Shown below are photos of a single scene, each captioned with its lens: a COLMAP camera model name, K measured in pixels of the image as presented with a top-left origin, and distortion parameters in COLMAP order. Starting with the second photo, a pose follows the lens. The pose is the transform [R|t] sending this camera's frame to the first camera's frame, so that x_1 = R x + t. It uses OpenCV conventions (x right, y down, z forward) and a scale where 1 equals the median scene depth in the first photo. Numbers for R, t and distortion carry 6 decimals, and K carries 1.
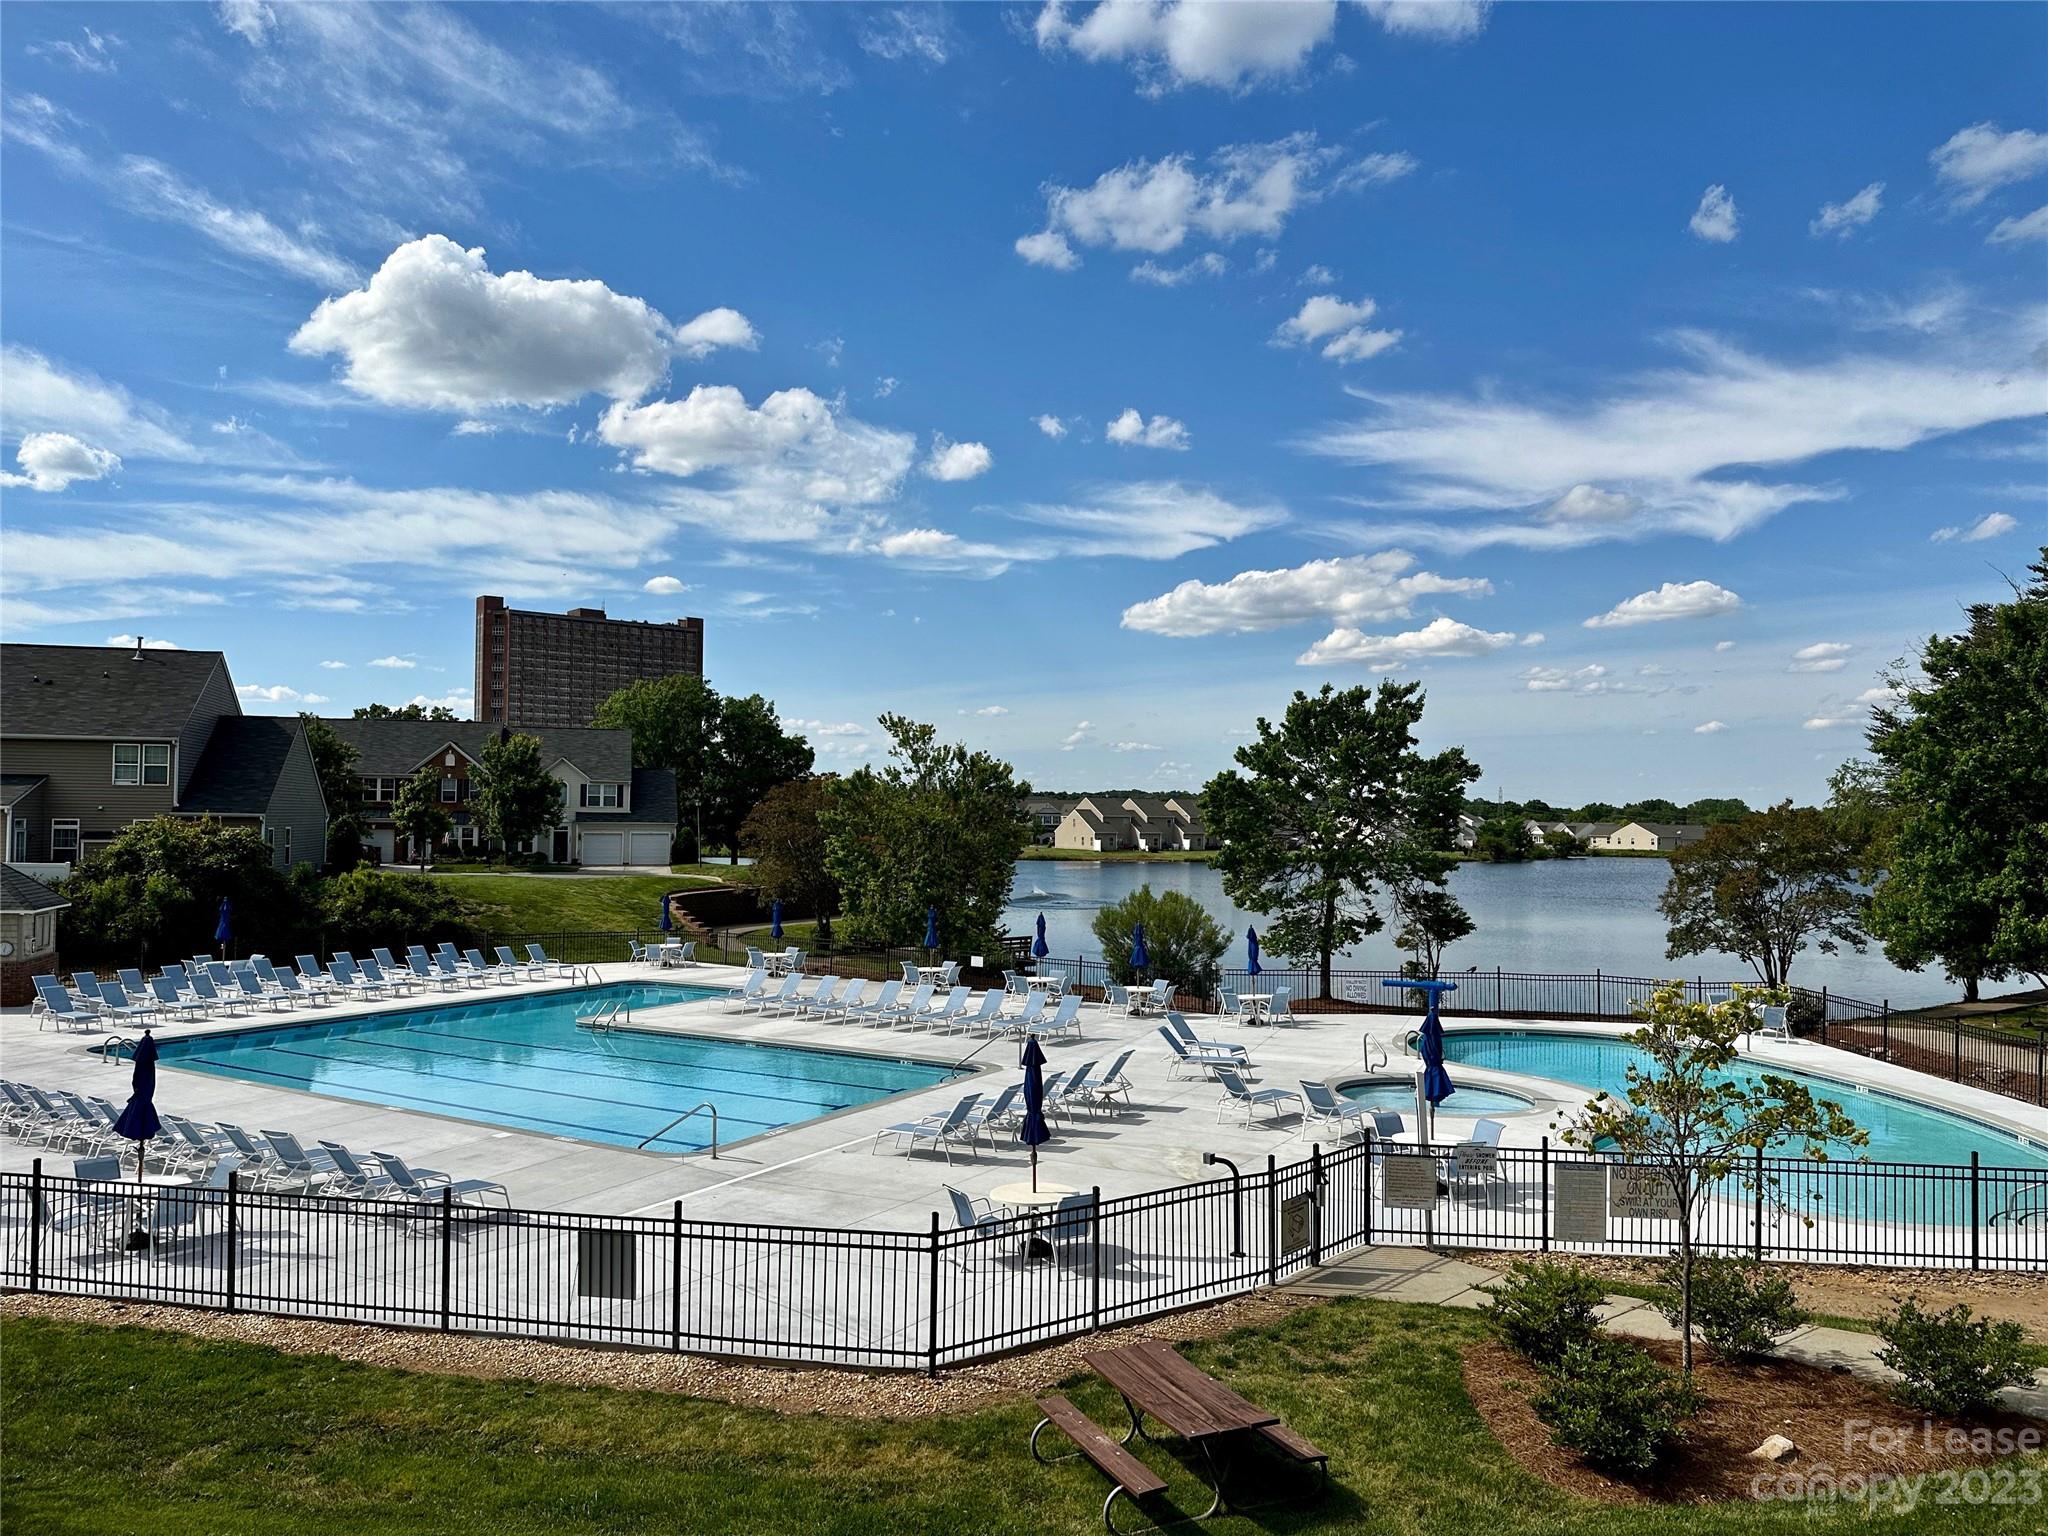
lens RADIAL K [[1408.2, 0, 1022.9], [0, 1408.2, 772.5], [0, 0, 1]] dist [0.010913, 0.002056]
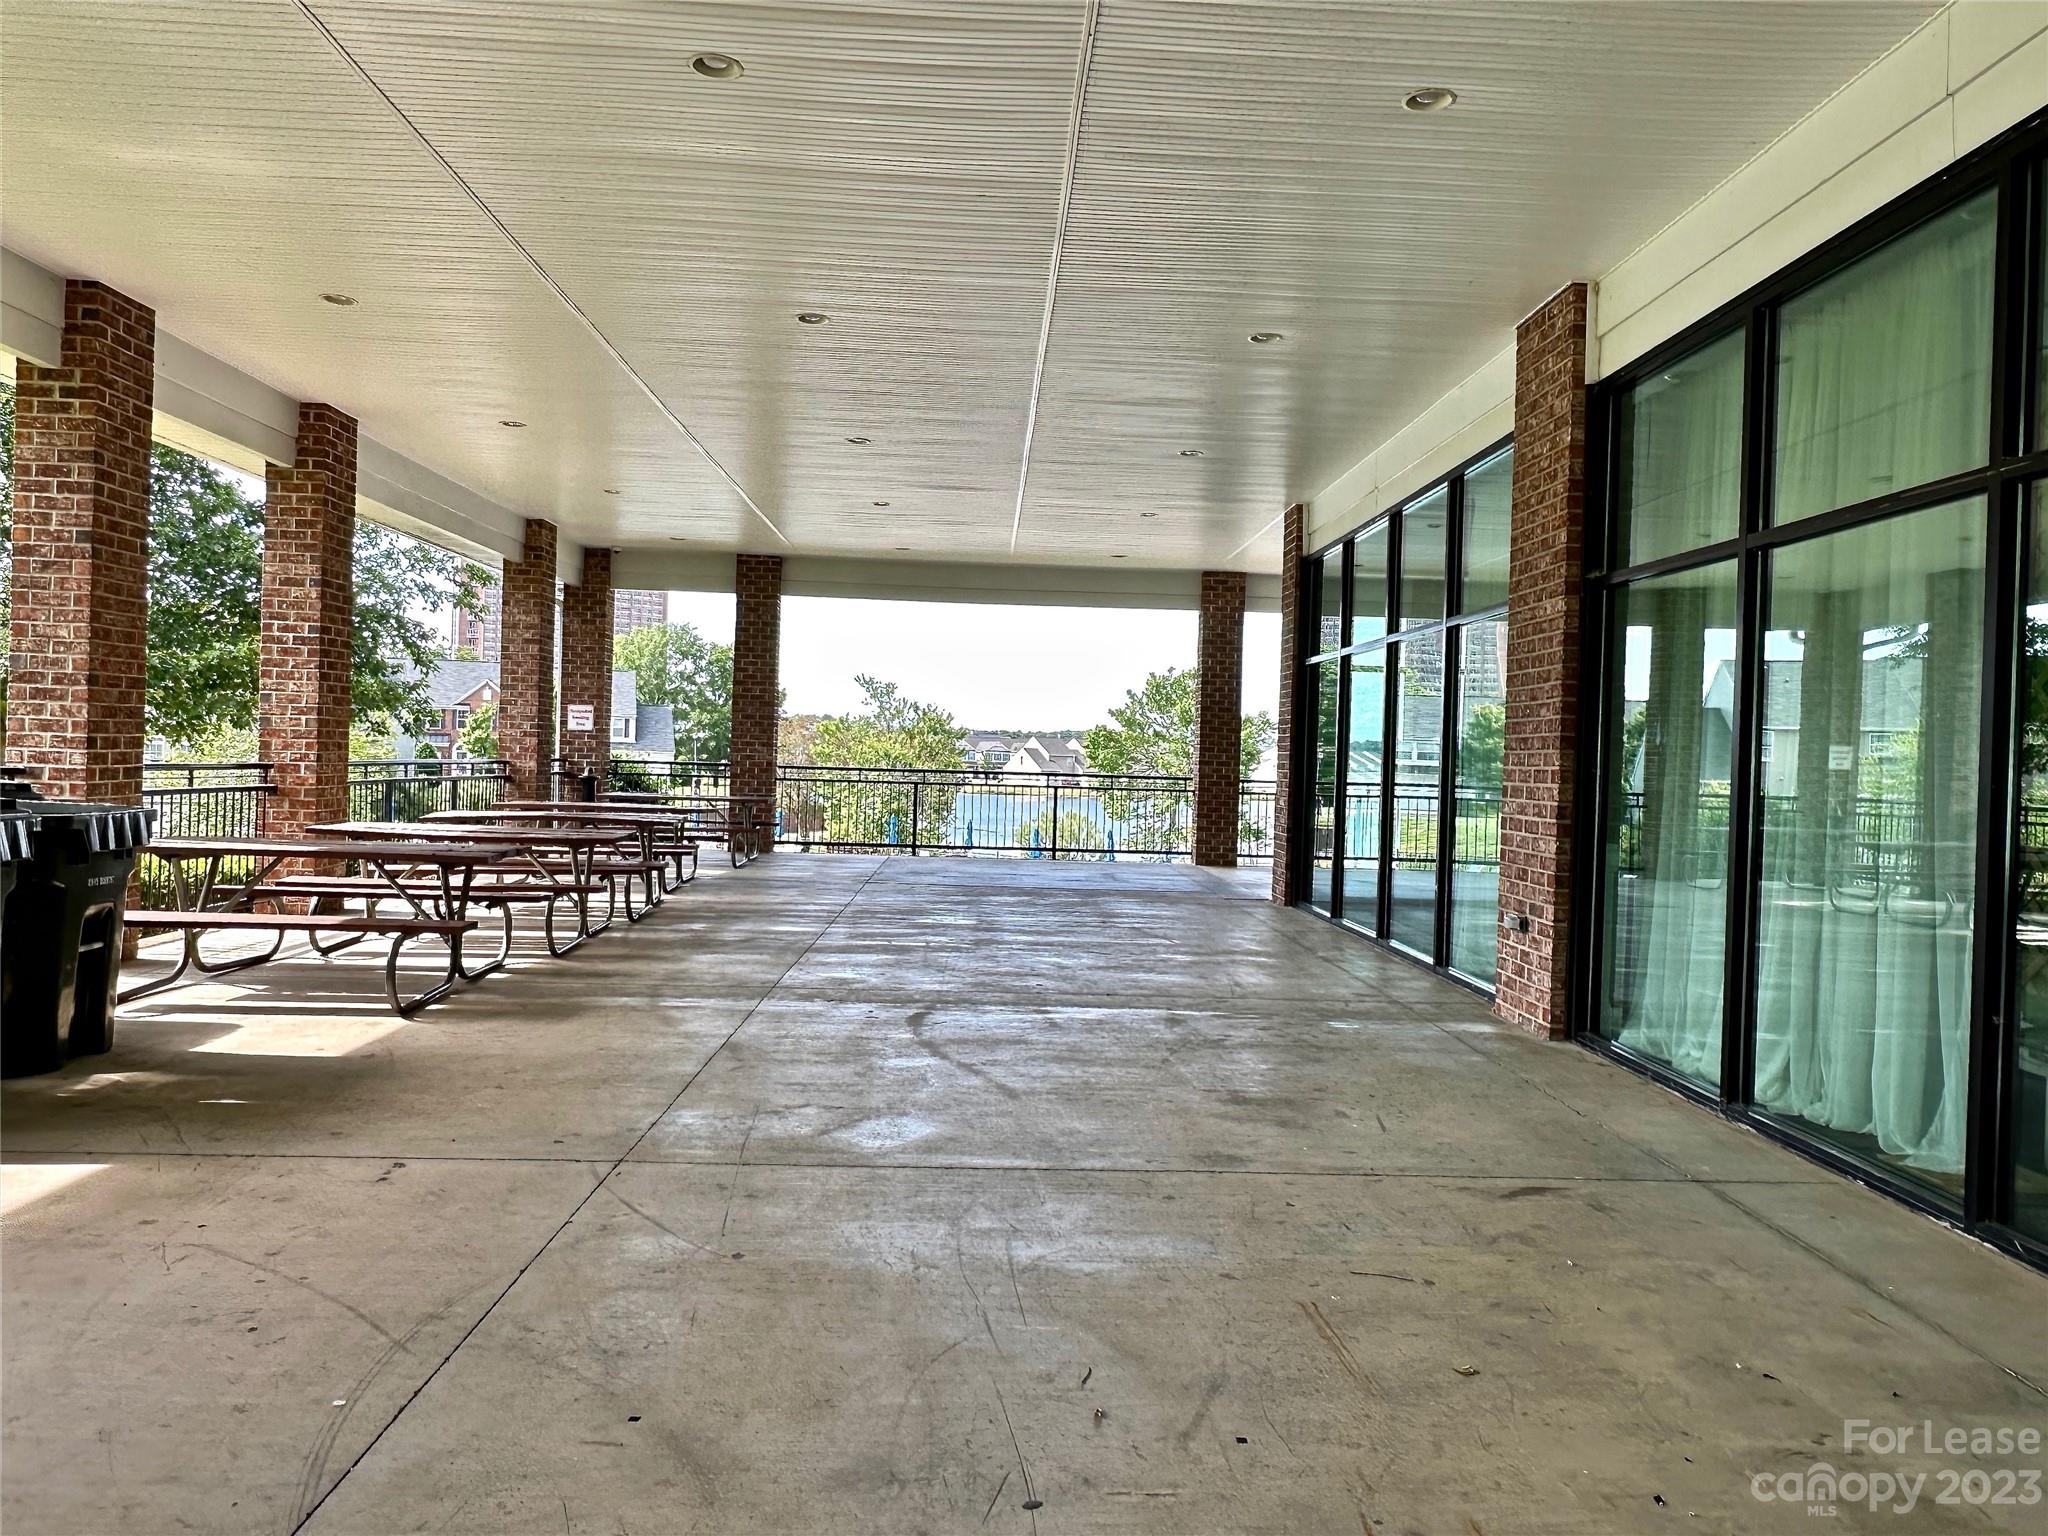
lens RADIAL K [[1408.2, 0, 1029.4], [0, 1408.2, 770.5], [0, 0, 1]] dist [0.010913, 0.002056]
pose [[0.999080, 0.021796, 0.036936, 0.016013], [-0.023350, 0.998838, 0.042168, -0.010089], [-0.035974, -0.042992, 0.998428, -0.346706]]
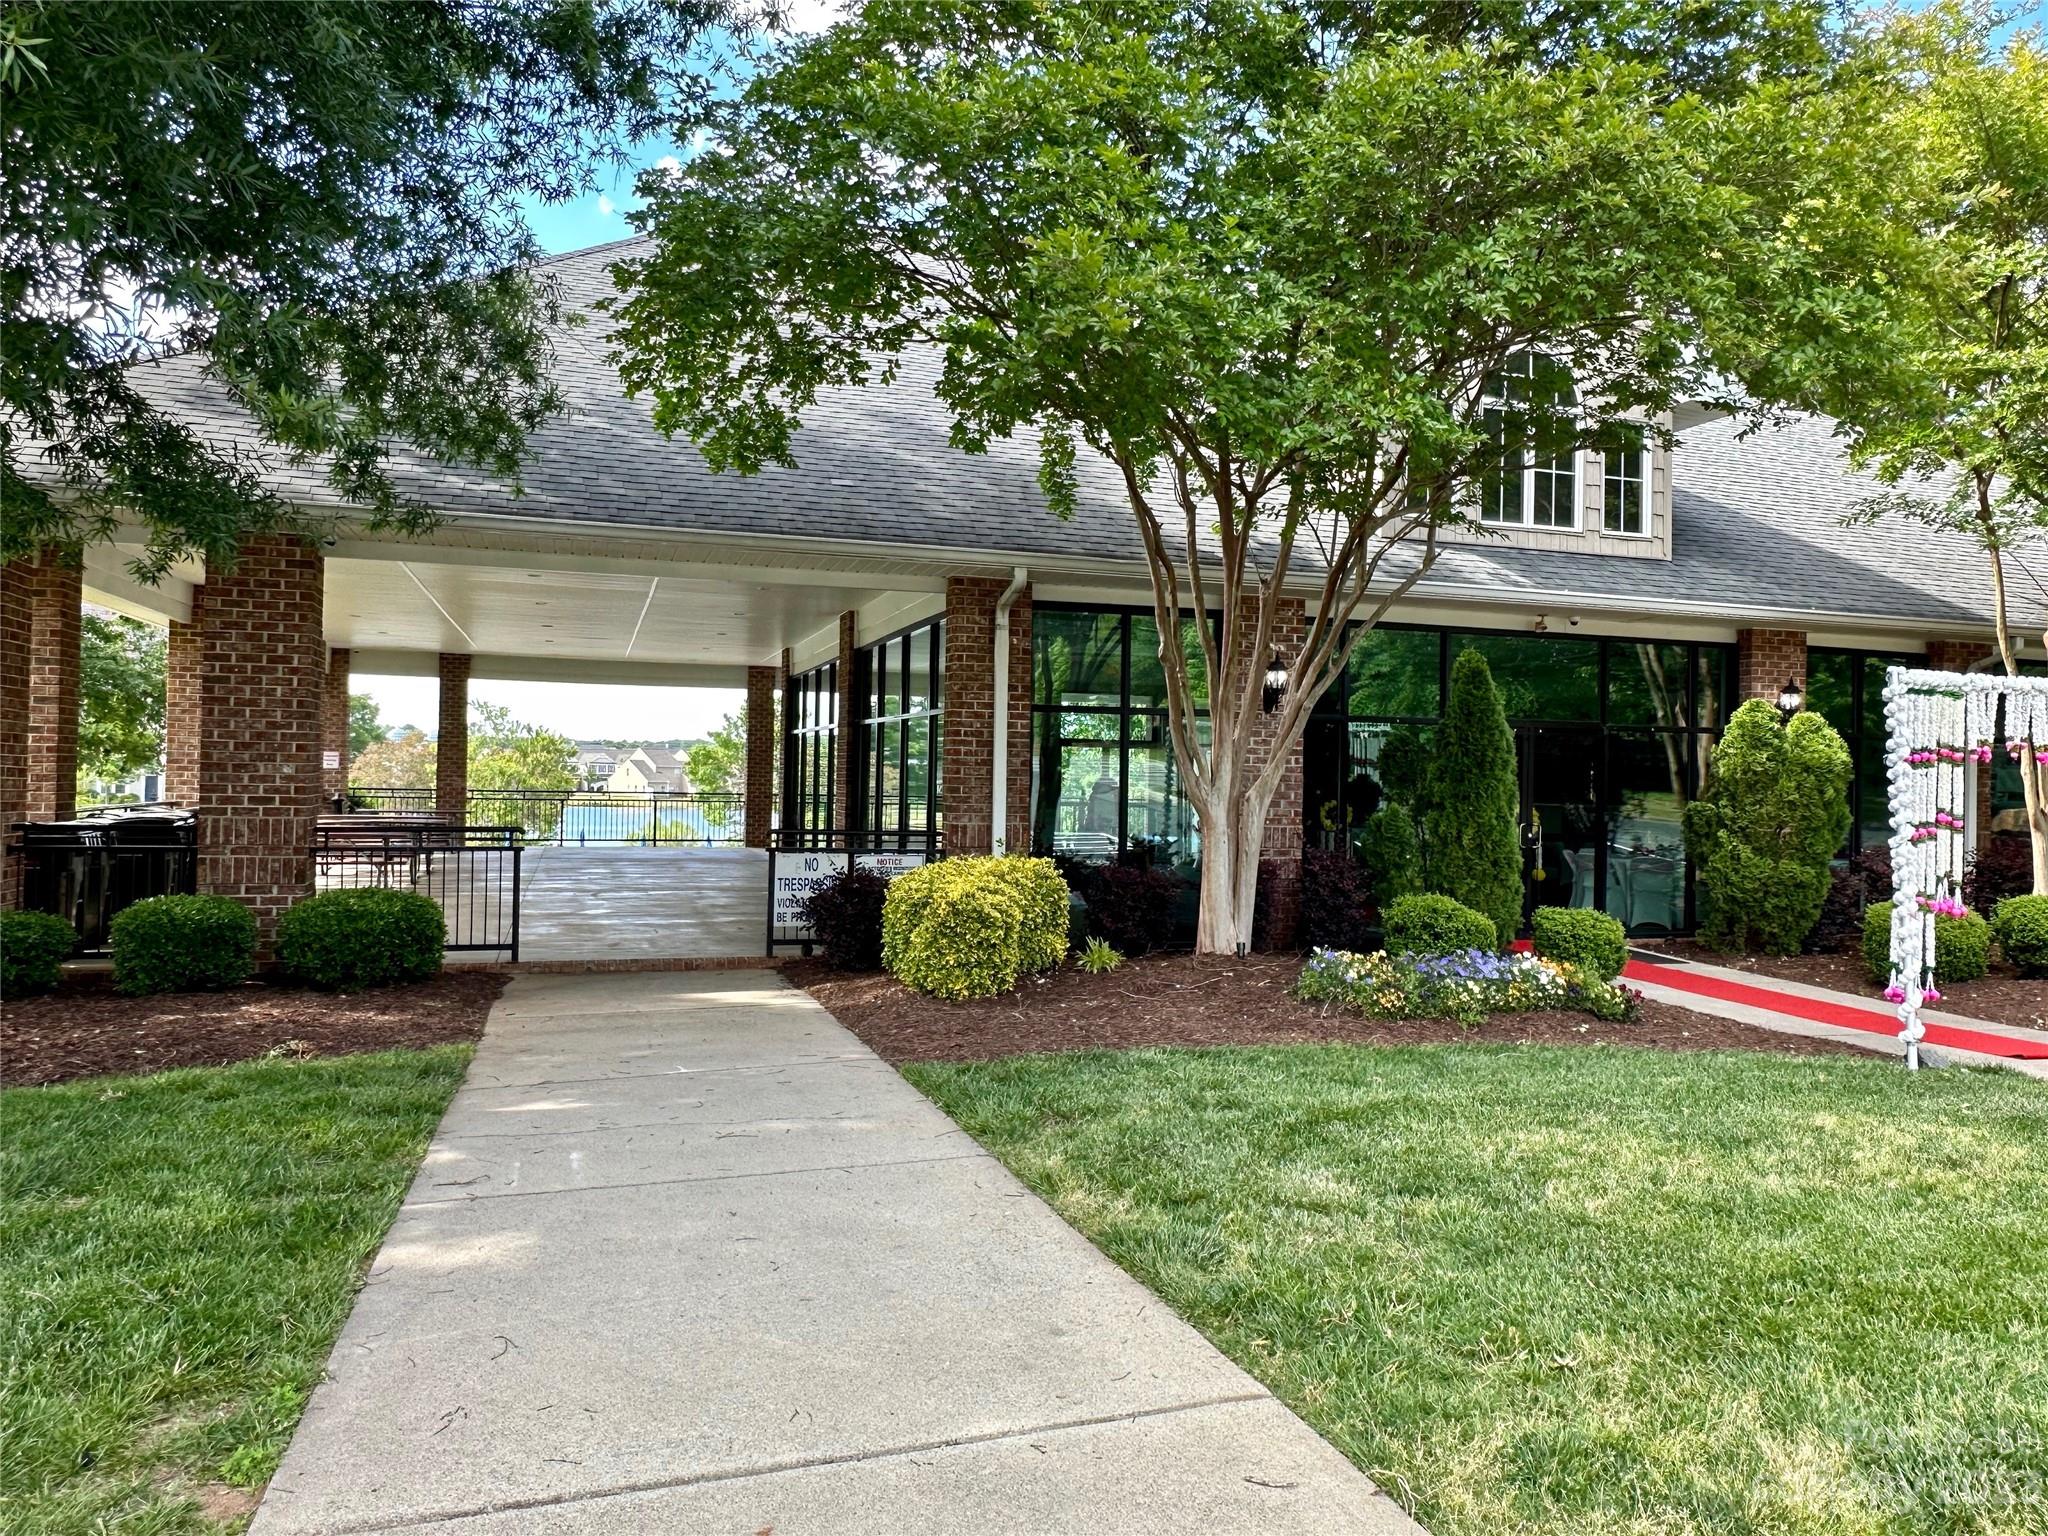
lens RADIAL K [[1408.2, 0, 1032.2], [0, 1408.2, 758.6], [0, 0, 1]] dist [0.010913, 0.002056]
pose [[0.951961, 0.013285, 0.305932, 0.006780], [-0.021028, 0.999536, 0.022027, -0.022884], [-0.305498, -0.027402, 0.951798, -0.565948]]
